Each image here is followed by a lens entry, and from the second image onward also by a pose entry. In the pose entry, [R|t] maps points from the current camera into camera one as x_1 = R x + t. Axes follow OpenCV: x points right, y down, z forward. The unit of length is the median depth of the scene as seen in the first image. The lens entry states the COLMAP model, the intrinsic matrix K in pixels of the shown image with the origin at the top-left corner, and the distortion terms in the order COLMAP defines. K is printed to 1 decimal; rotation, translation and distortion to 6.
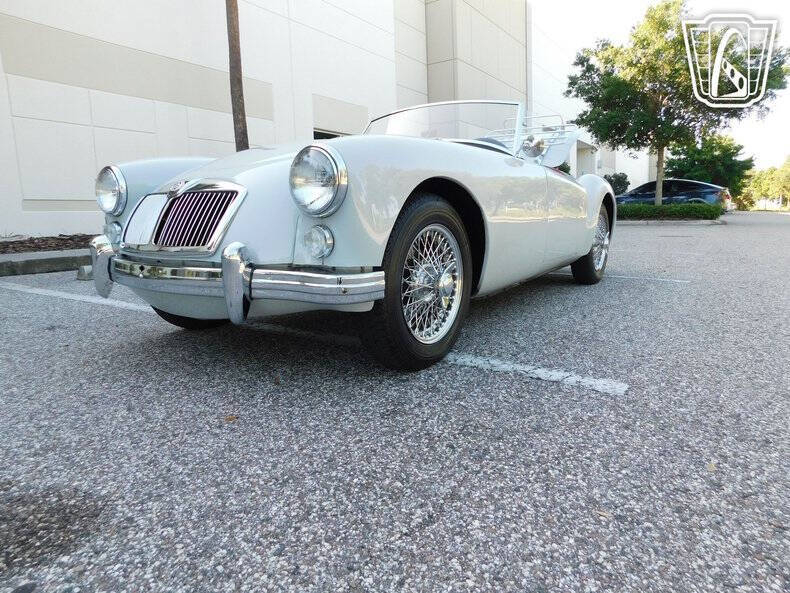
lens RADIAL K [[515.1, 0, 395.5], [0, 515.1, 293.0], [0, 0, 1]] dist [-0.071636, 0.052292]
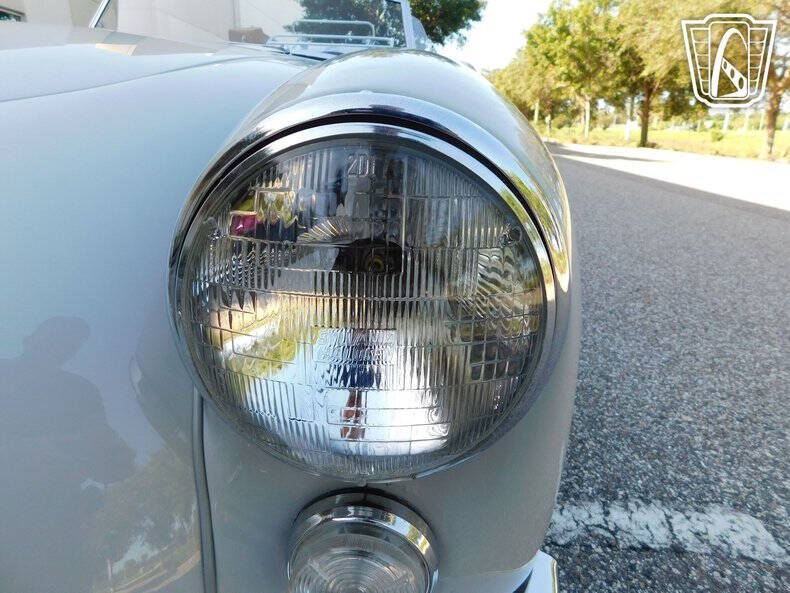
lens RADIAL K [[515.1, 0, 396.7], [0, 515.1, 295.6], [0, 0, 1]] dist [-0.071636, 0.052292]
pose [[0.851731, -0.129366, 0.507758, -0.189626], [0.040993, 0.982525, 0.181562, -0.207549], [-0.522373, -0.133828, 0.842150, 0.680782]]
